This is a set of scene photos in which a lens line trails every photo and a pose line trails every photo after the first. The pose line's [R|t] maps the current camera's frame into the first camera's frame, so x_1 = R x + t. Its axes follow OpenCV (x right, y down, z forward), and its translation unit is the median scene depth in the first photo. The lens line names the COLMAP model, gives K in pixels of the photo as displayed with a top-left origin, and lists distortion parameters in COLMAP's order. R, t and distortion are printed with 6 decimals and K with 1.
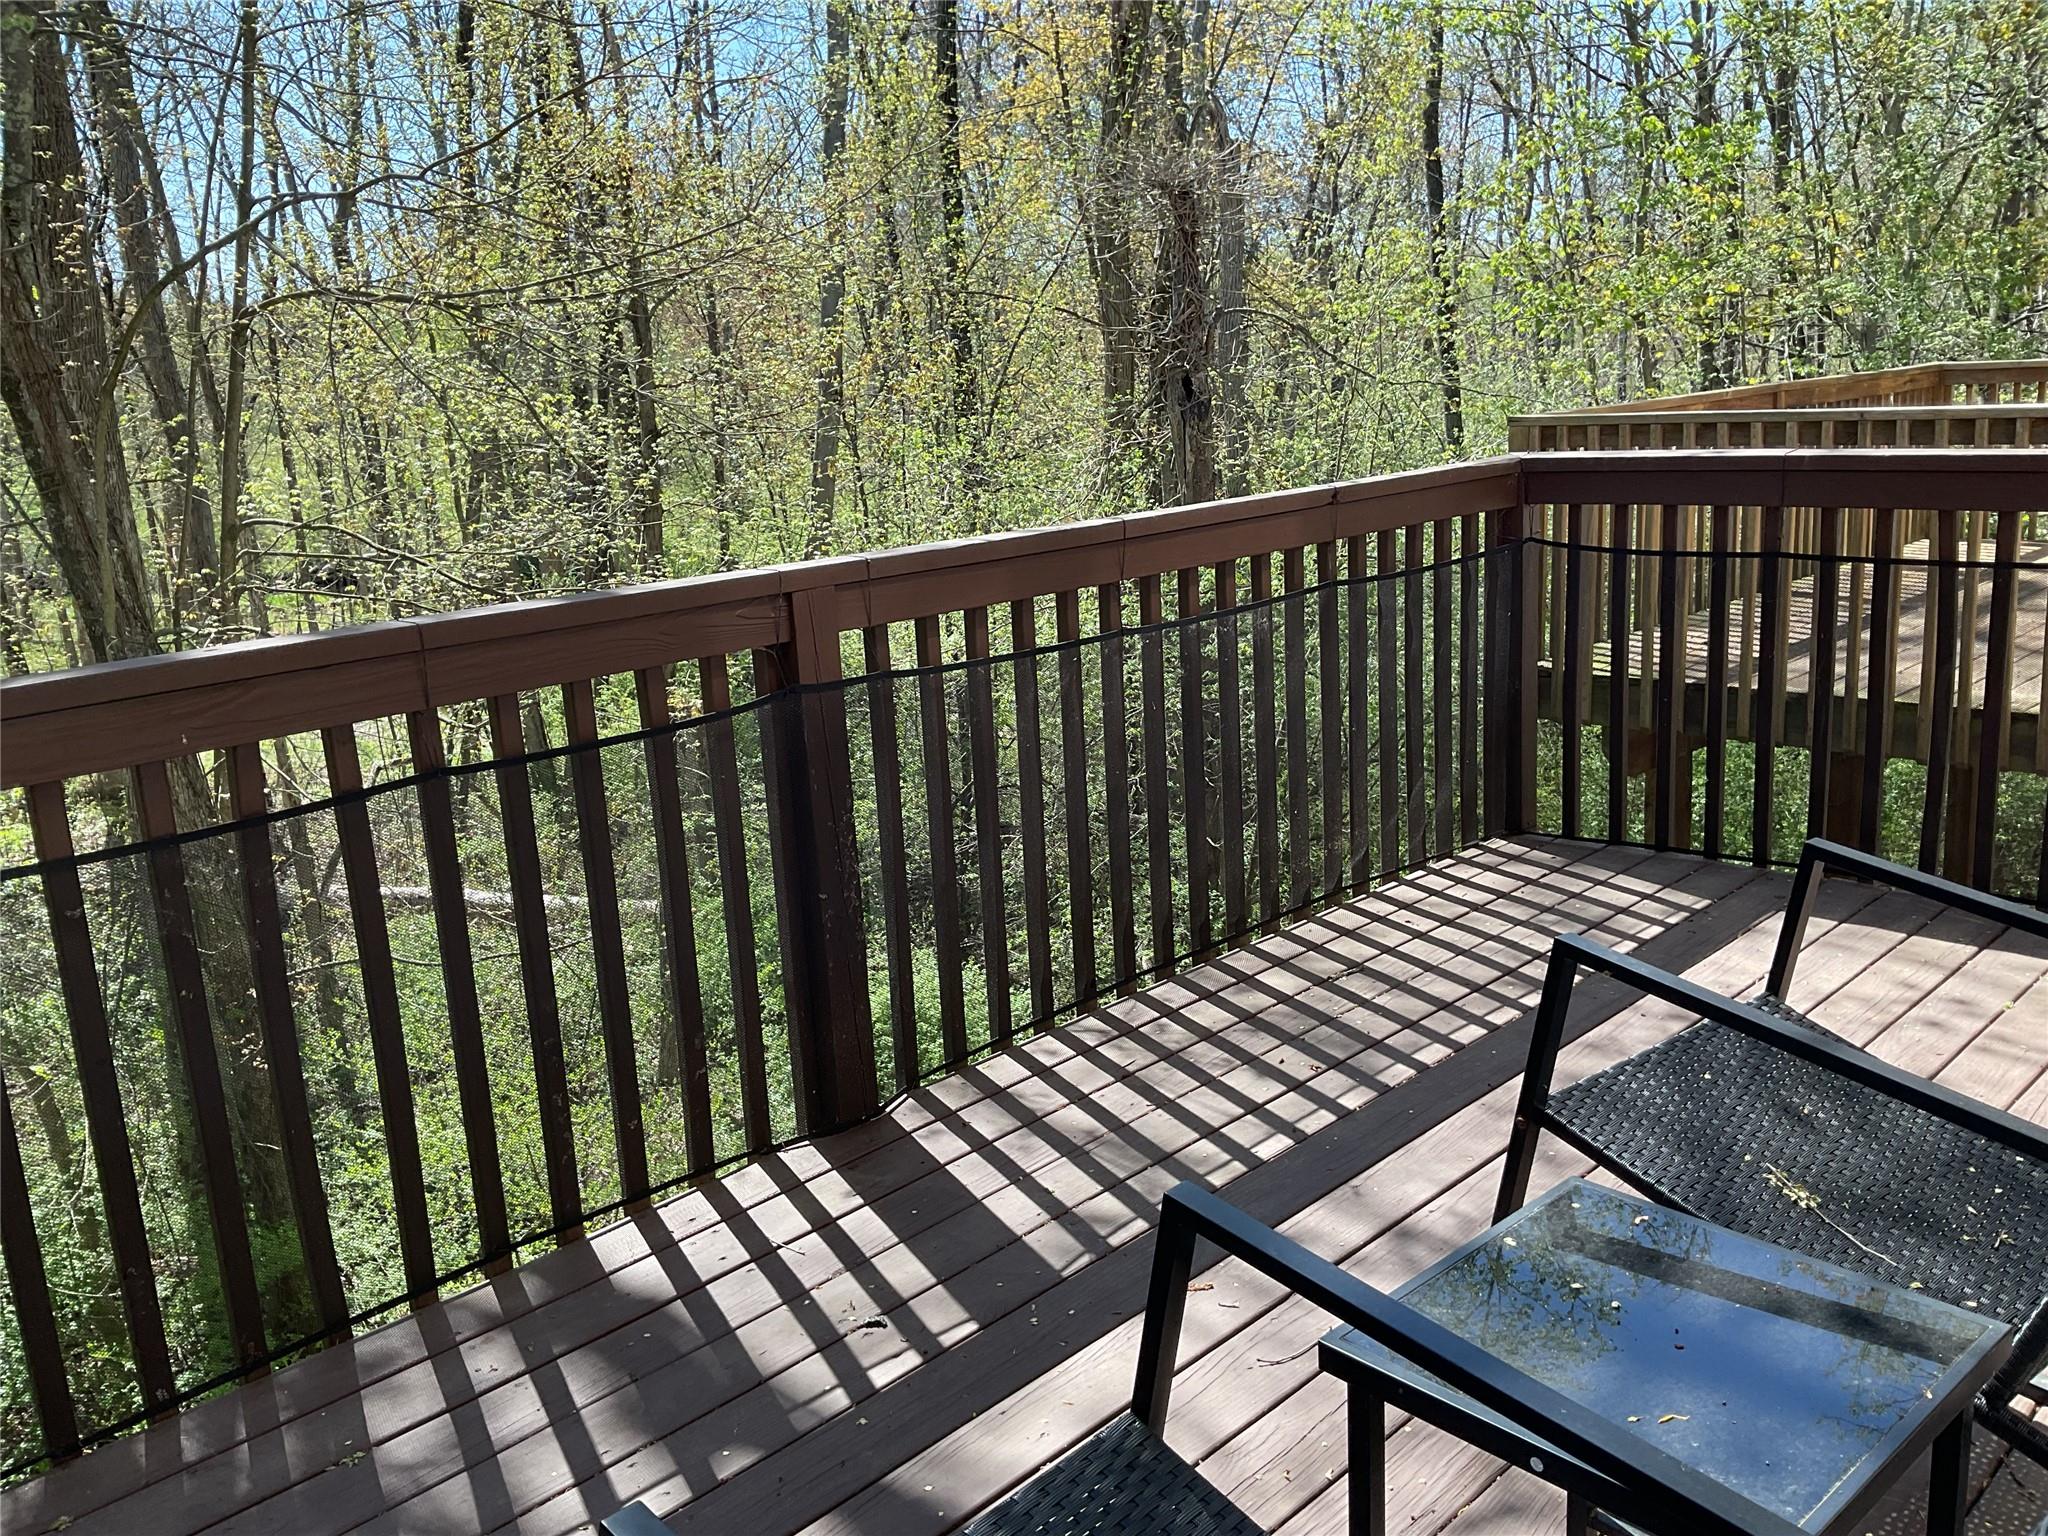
lens RADIAL K [[1700.9, 0, 1019.9], [0, 1700.9, 774.4], [0, 0, 1]] dist [-0.018995, -0.024835]
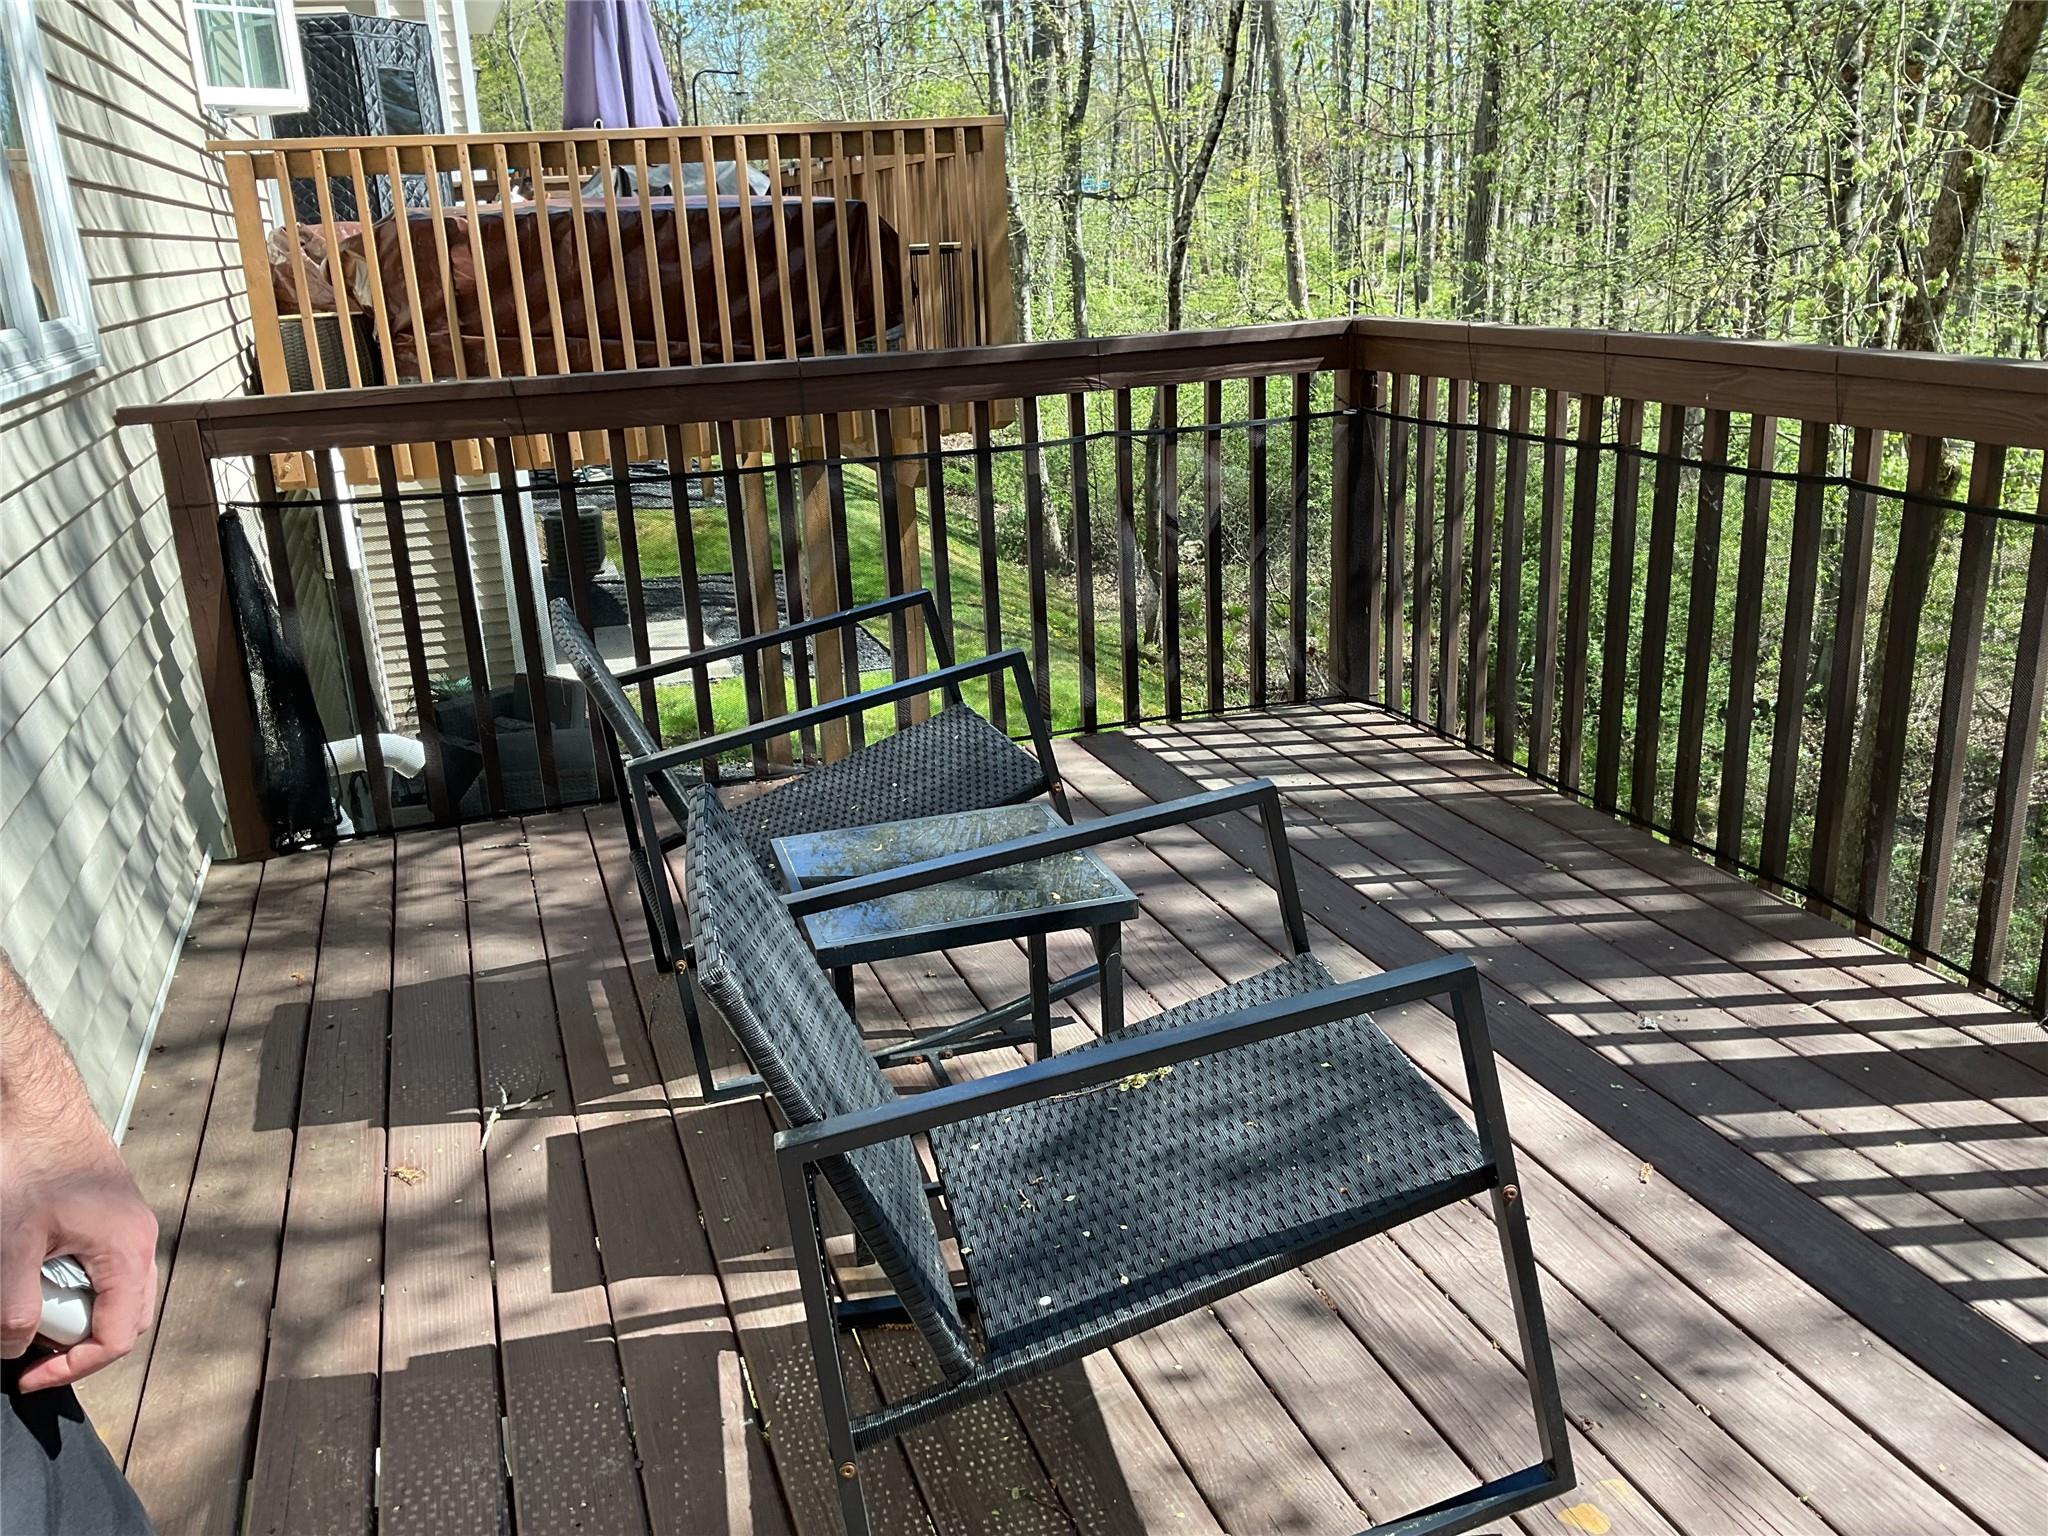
lens RADIAL K [[1700.9, 0, 1018.3], [0, 1700.9, 771.6], [0, 0, 1]] dist [-0.018995, -0.024835]
pose [[-0.455551, 0.345142, -0.820579, 1.002033], [-0.126972, 0.887166, 0.443638, -0.284859], [0.881108, 0.306290, -0.360326, 1.002763]]
